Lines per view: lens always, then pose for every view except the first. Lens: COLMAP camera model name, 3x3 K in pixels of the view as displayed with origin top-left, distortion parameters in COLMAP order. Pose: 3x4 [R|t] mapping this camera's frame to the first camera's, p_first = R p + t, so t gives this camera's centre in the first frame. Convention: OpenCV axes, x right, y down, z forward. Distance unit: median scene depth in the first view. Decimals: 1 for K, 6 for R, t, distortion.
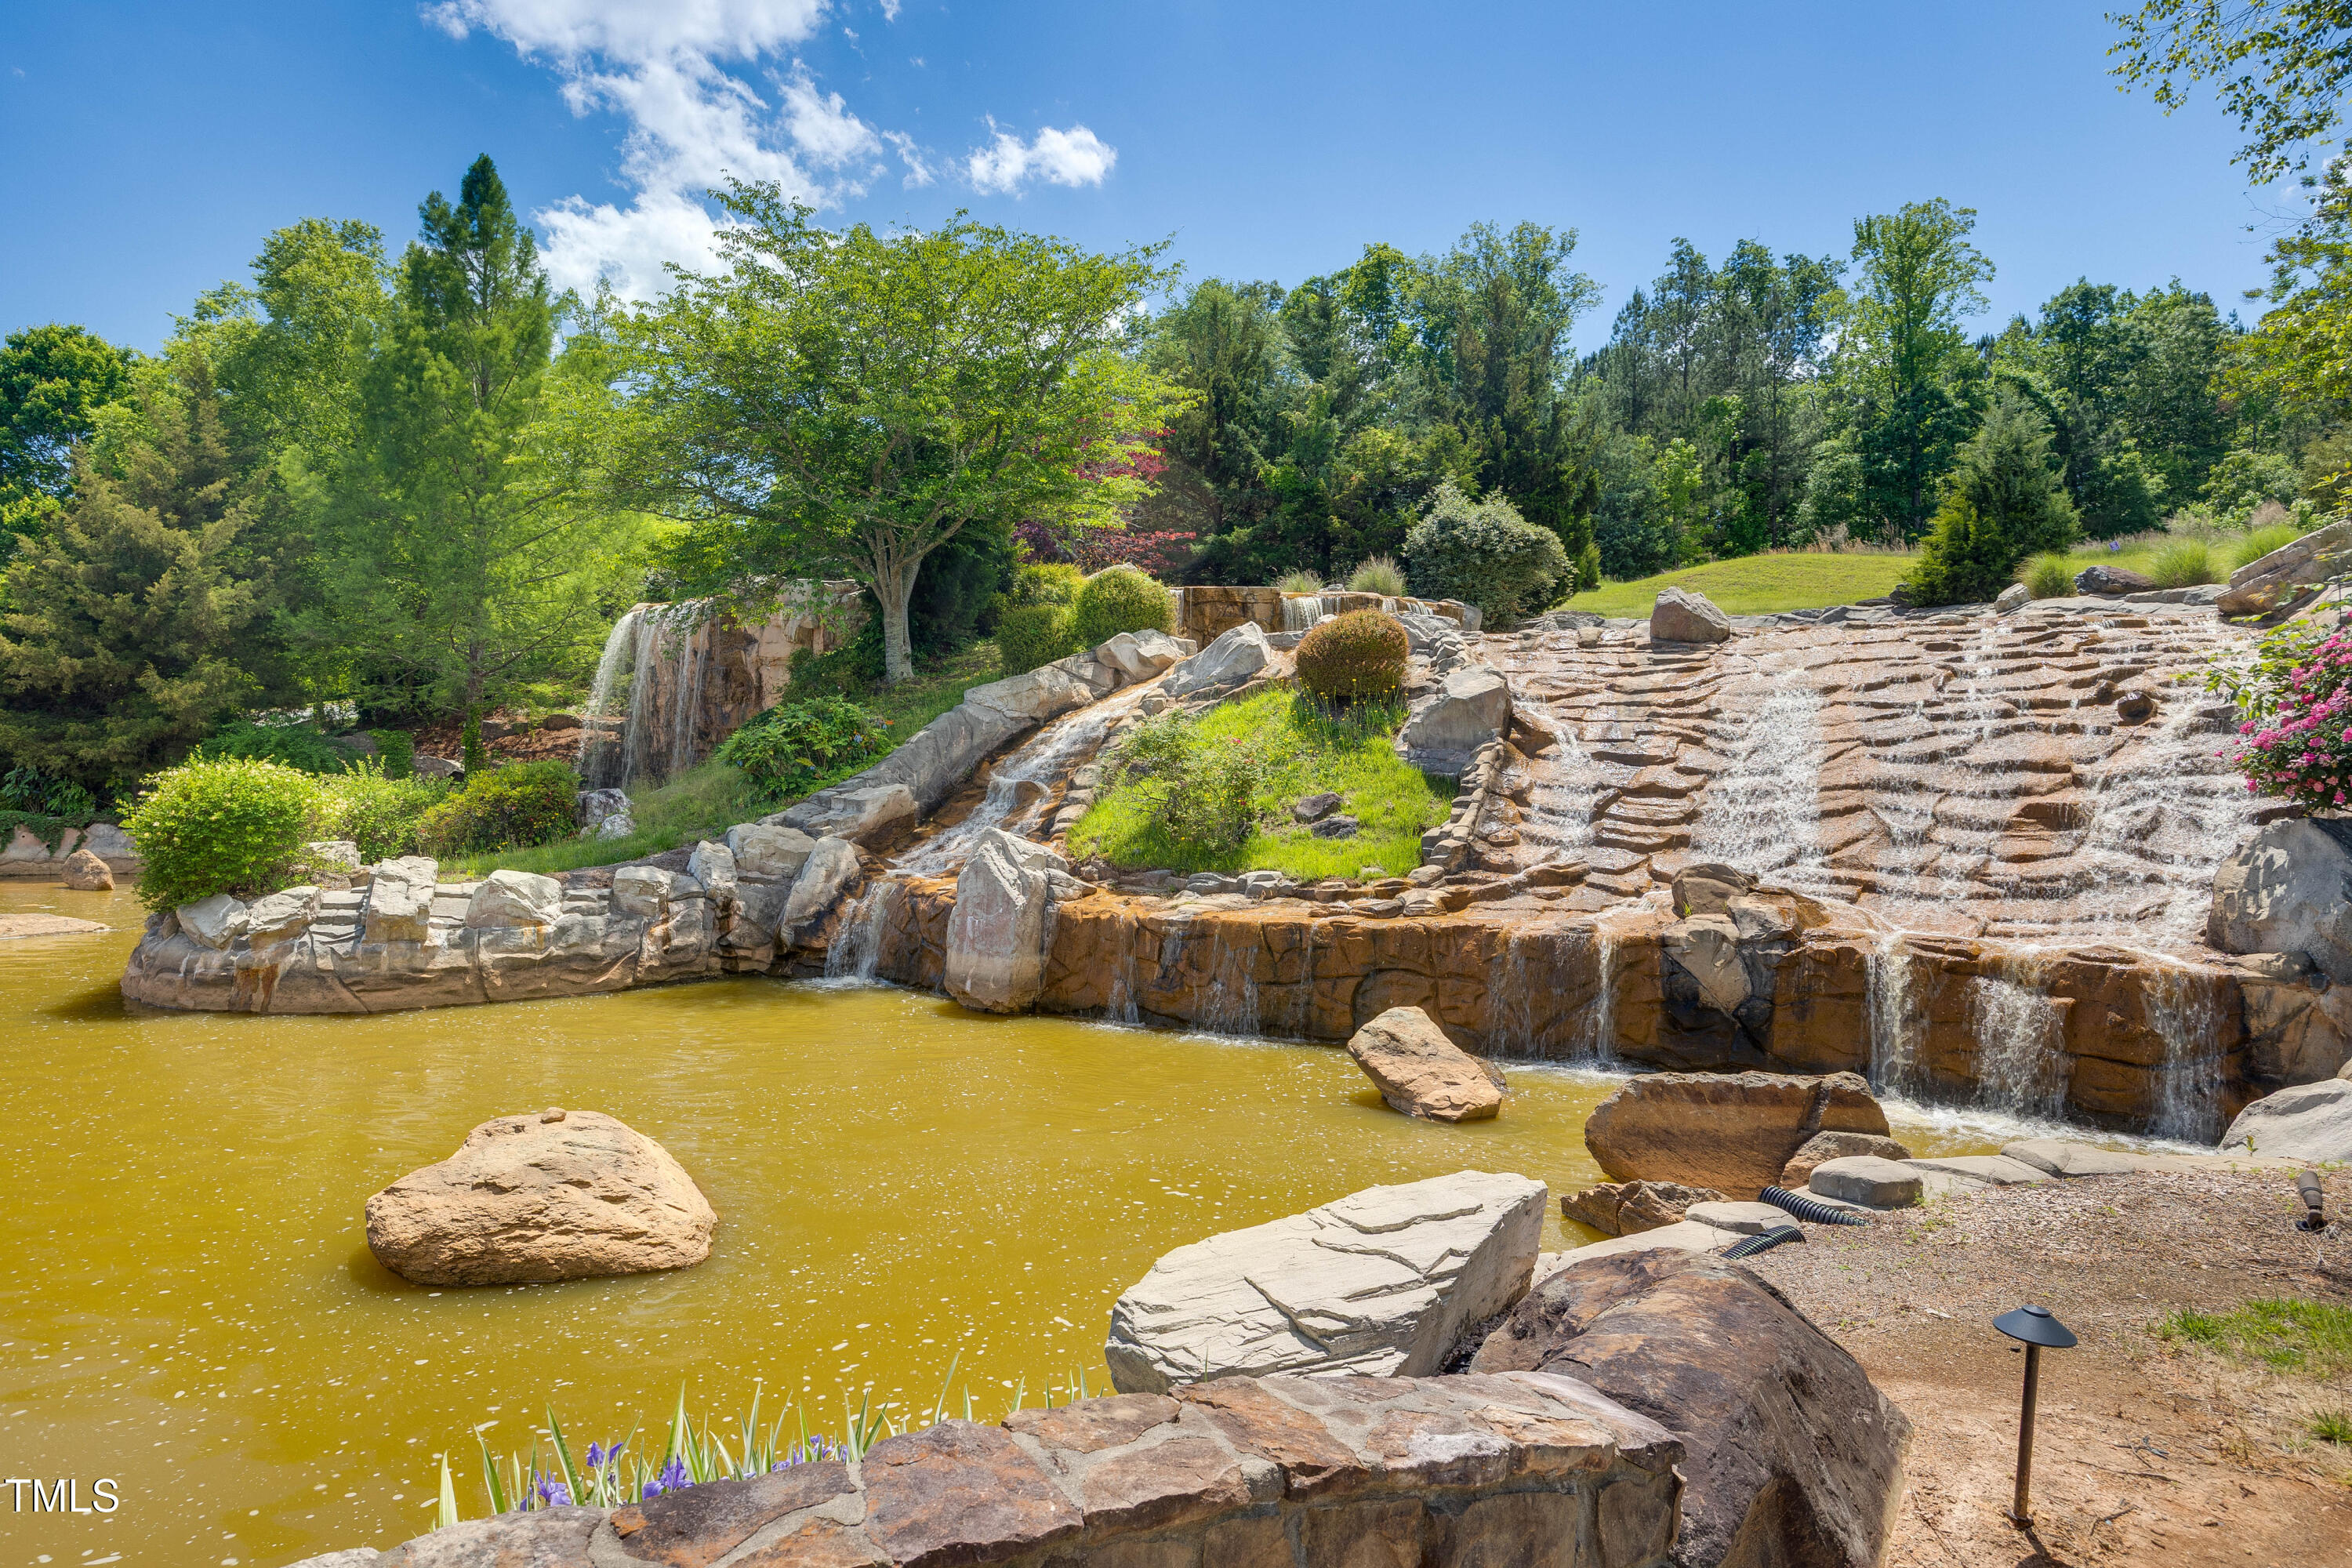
lens RADIAL K [[924.8, 0, 1172.1], [0, 924.8, 791.0], [0, 0, 1]] dist [-0.002910, -0.000043]
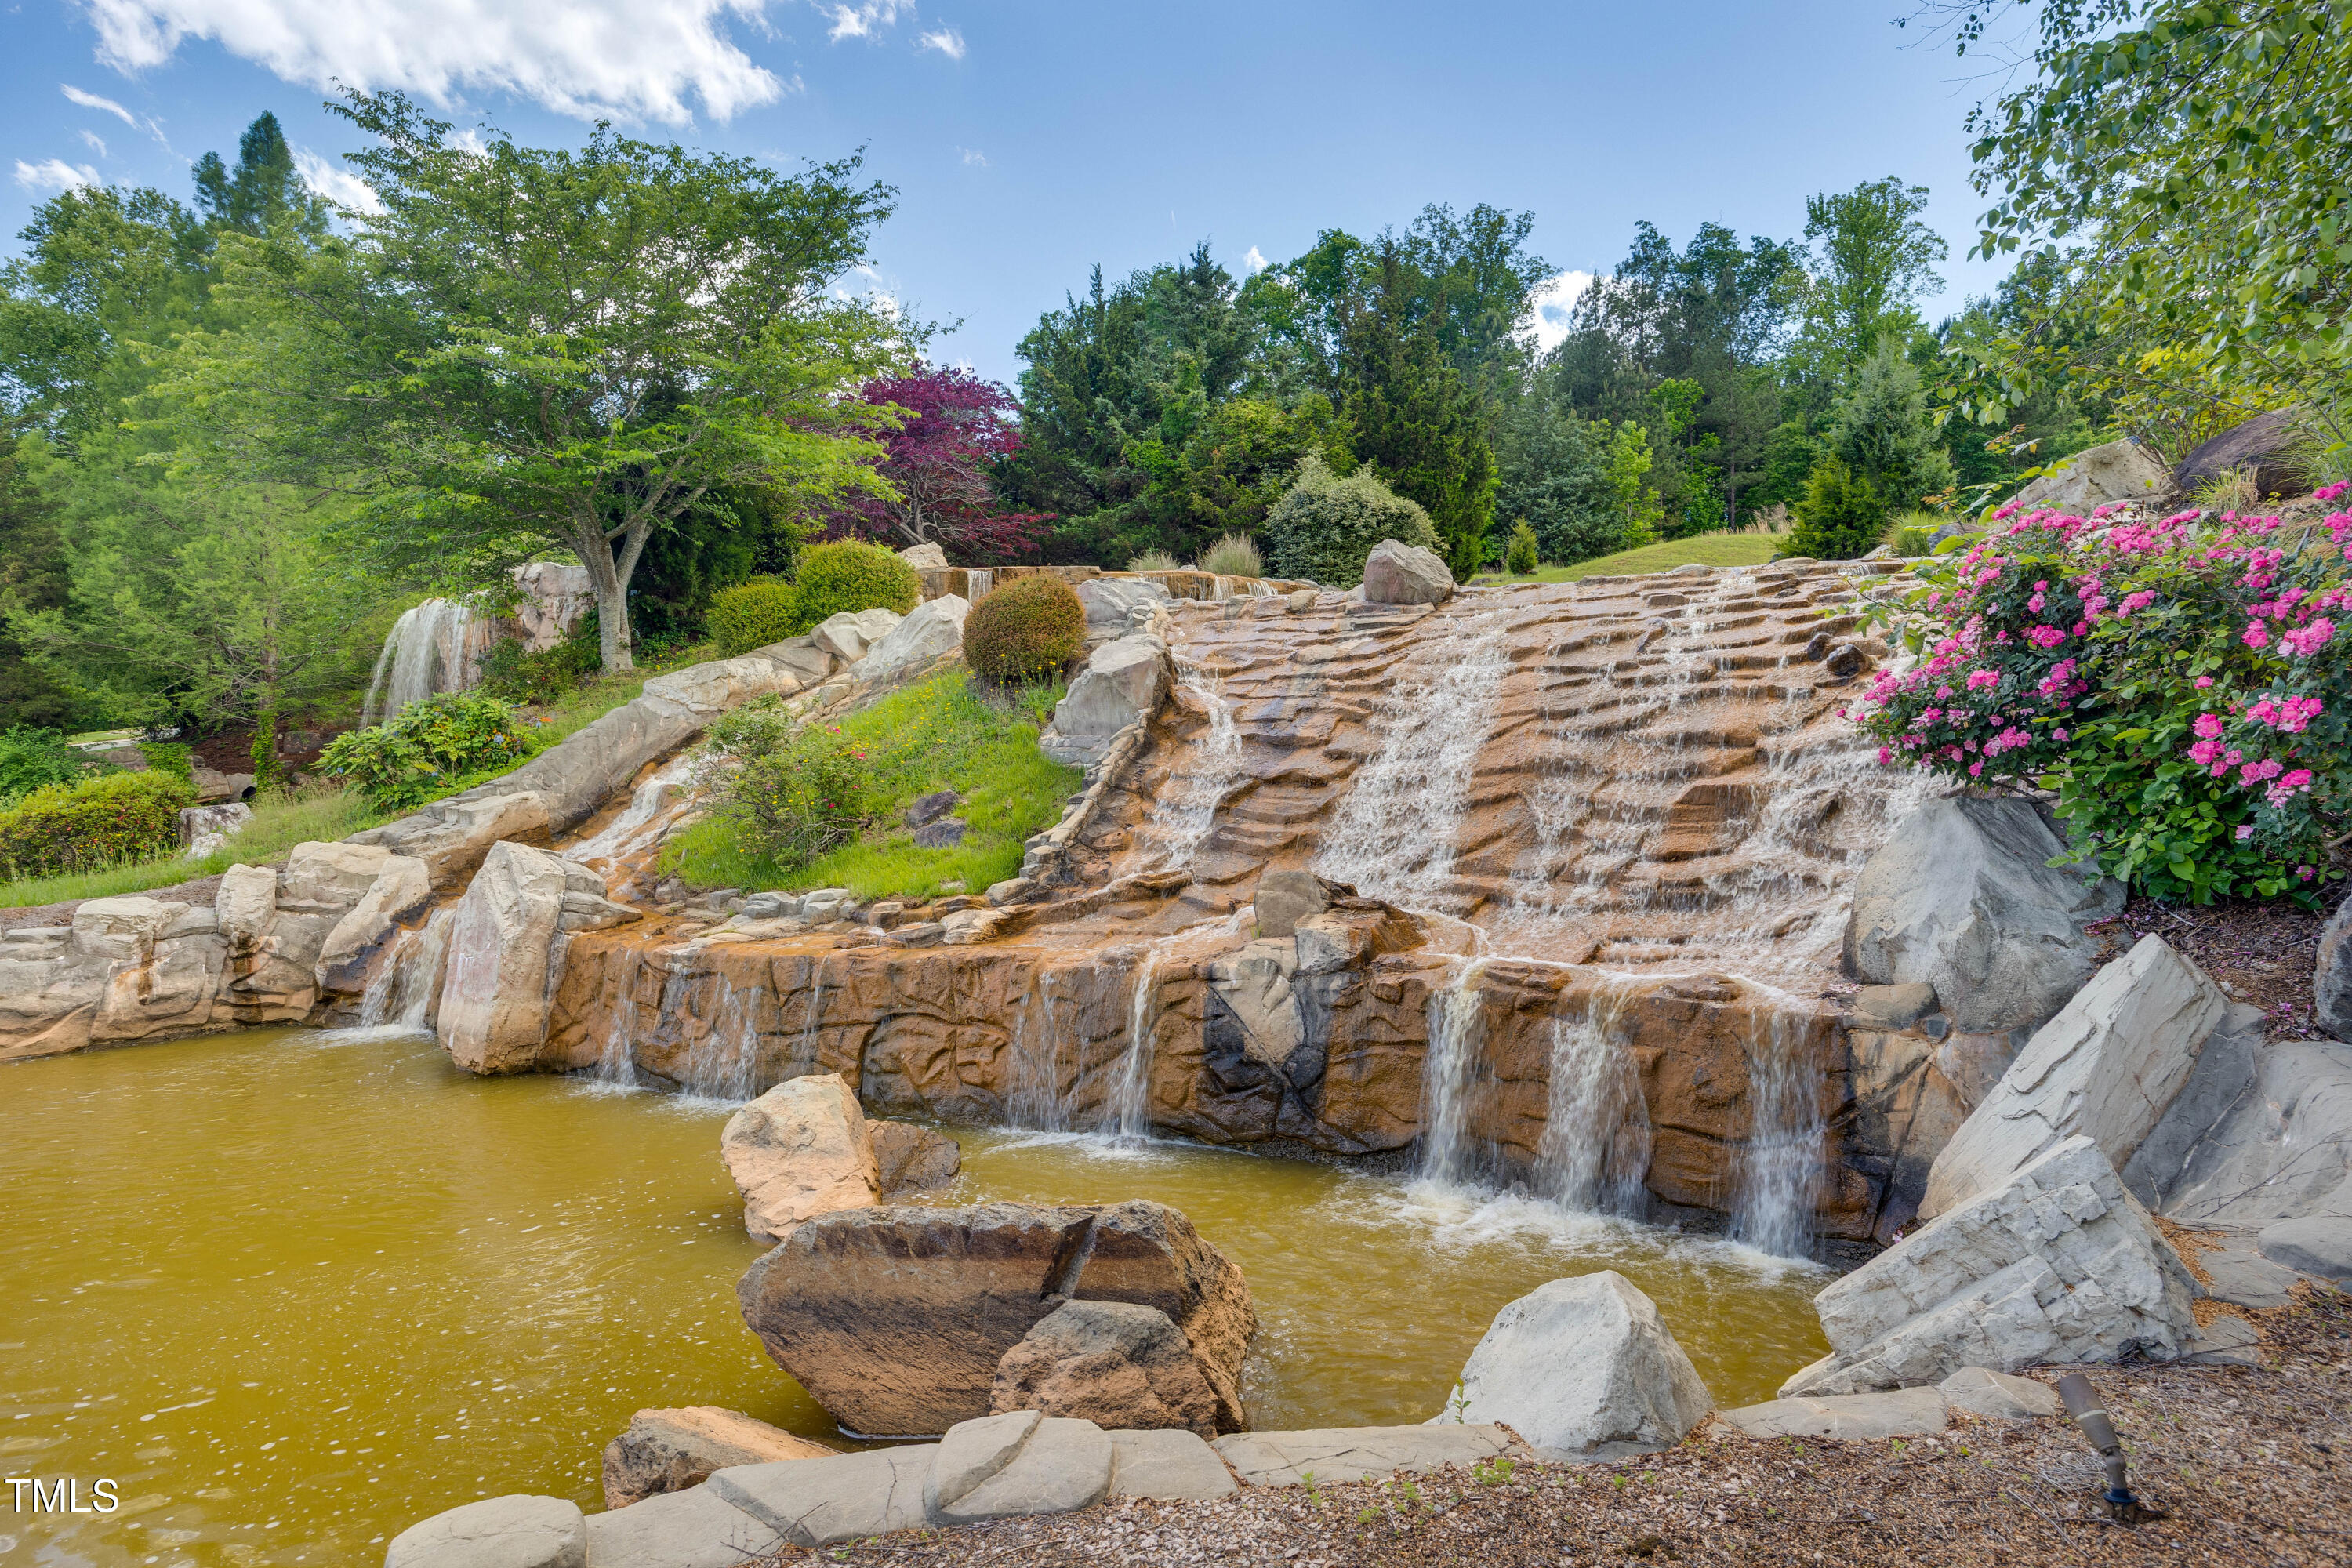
lens RADIAL K [[937.4, 0, 1176.1], [0, 937.4, 793.7], [0, 0, 1]] dist [-0.002133, 0.000036]
pose [[0.999544, -0.020542, 0.022135, 0.389093], [0.020488, 0.999787, 0.002658, 0.007056], [-0.022185, -0.002204, 0.999751, 0.172557]]
